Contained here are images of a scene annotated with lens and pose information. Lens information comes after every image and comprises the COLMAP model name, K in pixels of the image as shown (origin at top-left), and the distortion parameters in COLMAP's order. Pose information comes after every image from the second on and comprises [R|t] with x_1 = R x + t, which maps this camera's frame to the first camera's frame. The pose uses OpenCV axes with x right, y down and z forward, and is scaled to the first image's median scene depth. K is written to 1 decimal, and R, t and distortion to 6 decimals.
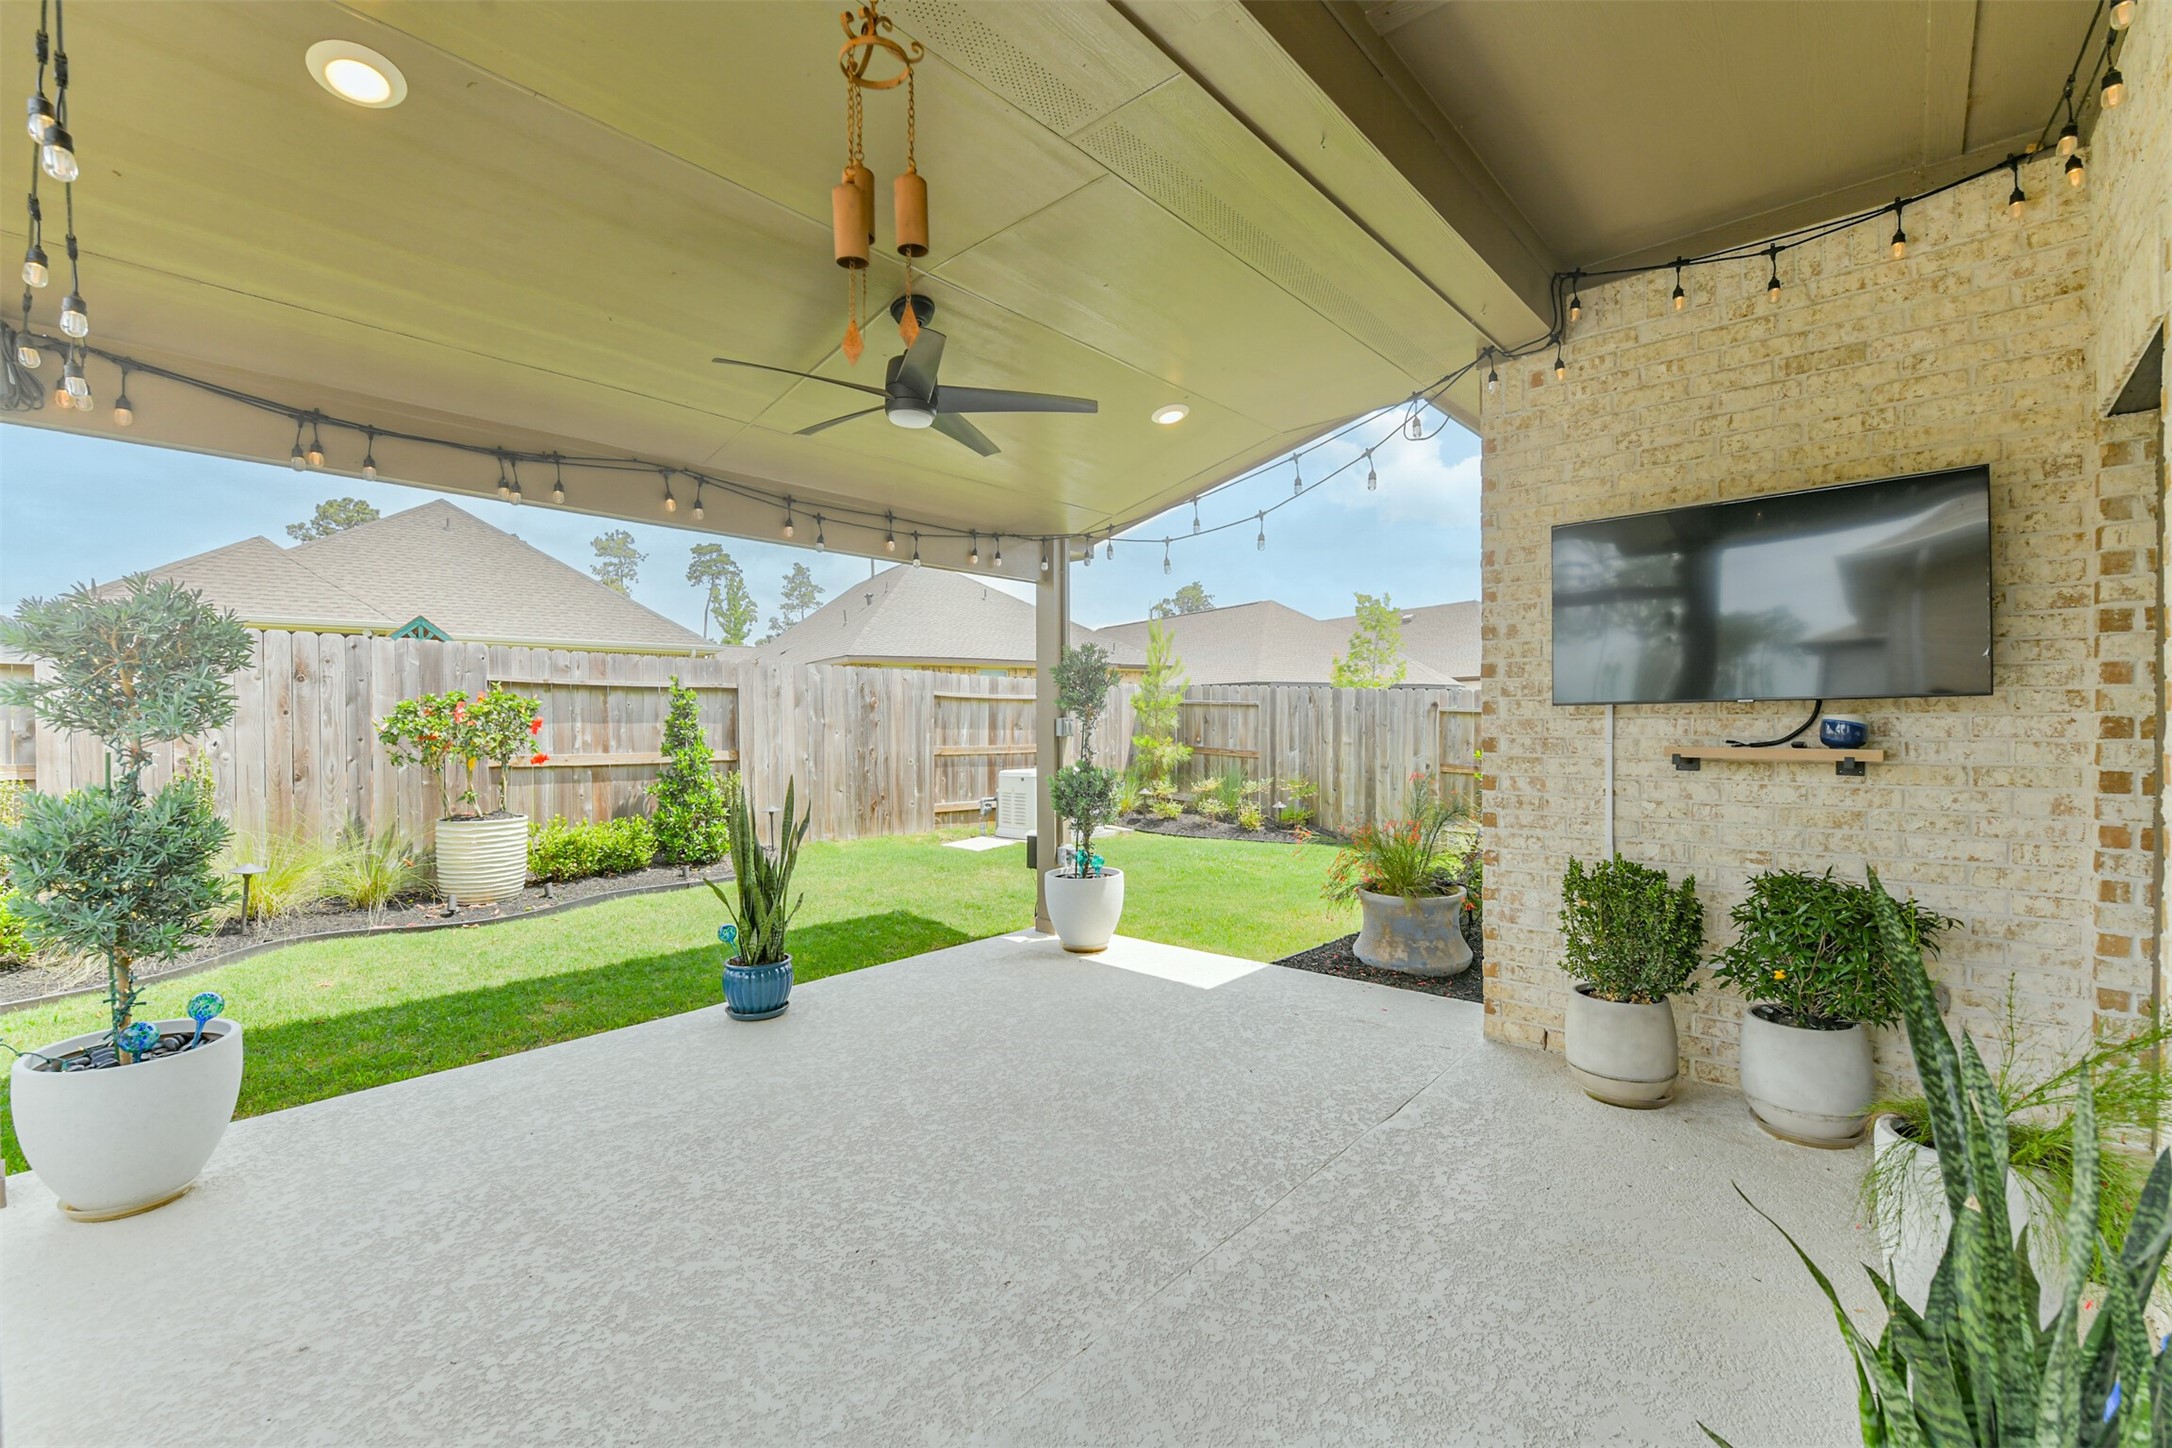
lens RADIAL K [[919.6, 0, 1087.0], [0, 919.6, 718.7], [0, 0, 1]] dist [0.021711, -0.005316]
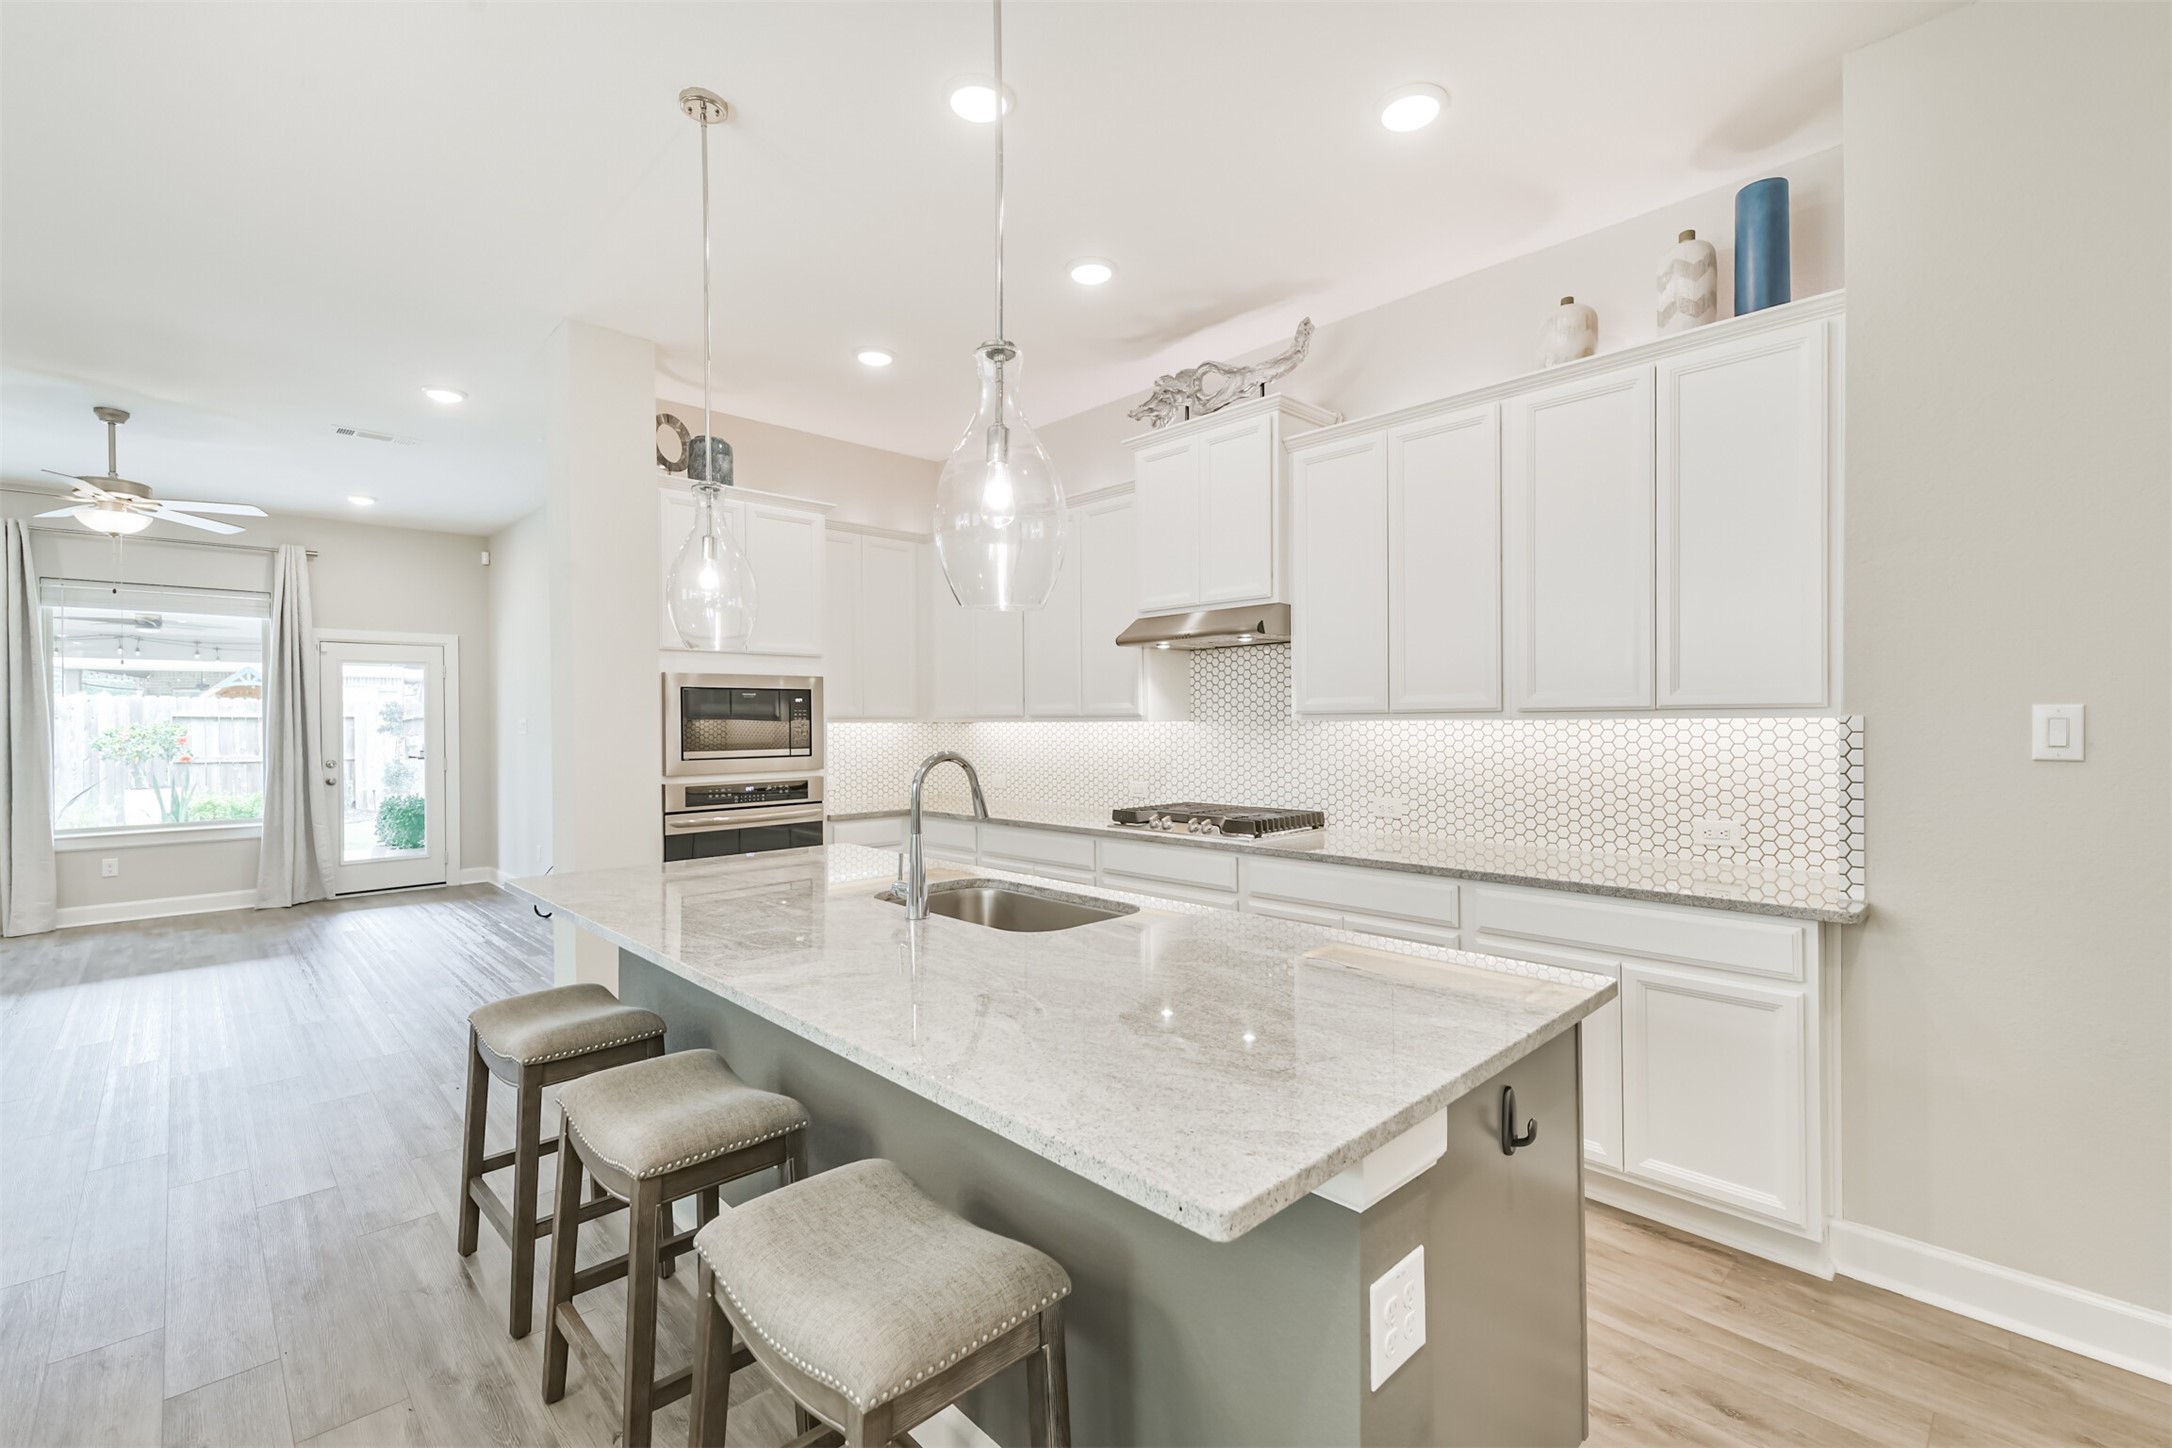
lens RADIAL K [[919.6, 0, 1090.1], [0, 919.6, 719.6], [0, 0, 1]] dist [0.021711, -0.005316]
pose [[0.996717, -0.006906, -0.080665, 1.851340], [0.006697, 0.999973, -0.002861, -0.024332], [0.080682, 0.002312, 0.996737, -0.971846]]
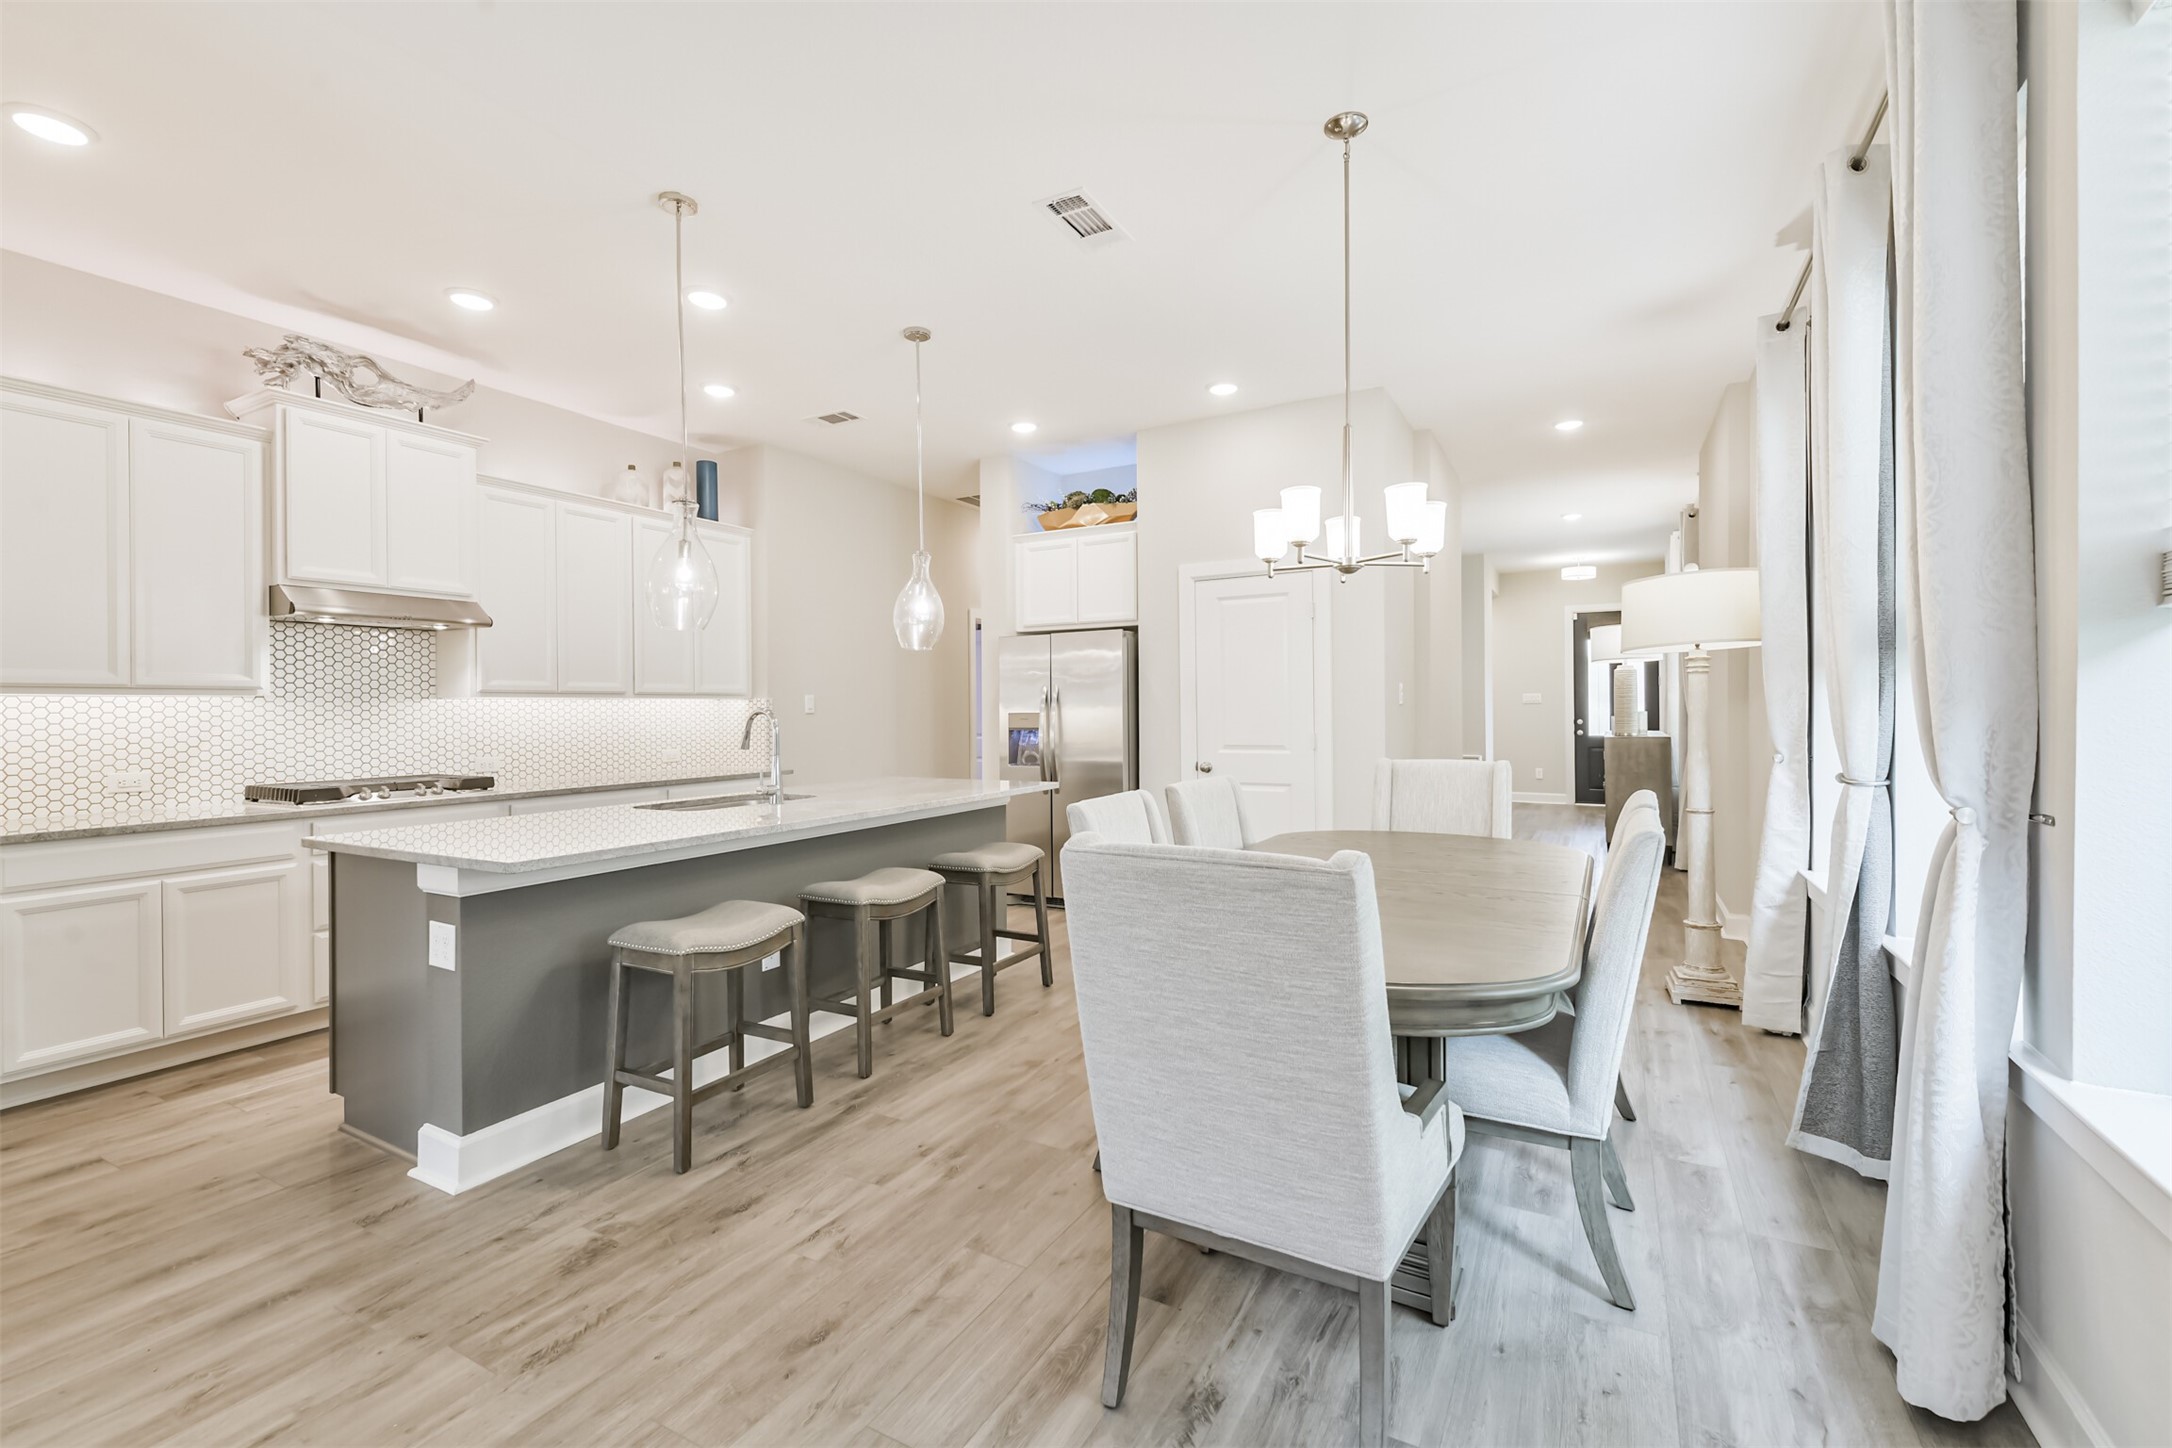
lens RADIAL K [[919.6, 0, 1085.6], [0, 919.6, 706.6], [0, 0, 1]] dist [0.021711, -0.005316]
pose [[-0.215174, 0.007813, 0.976545, 0.880926], [0.013653, 0.999894, -0.004991, -0.001175], [-0.976480, 0.012259, -0.215257, -0.609629]]
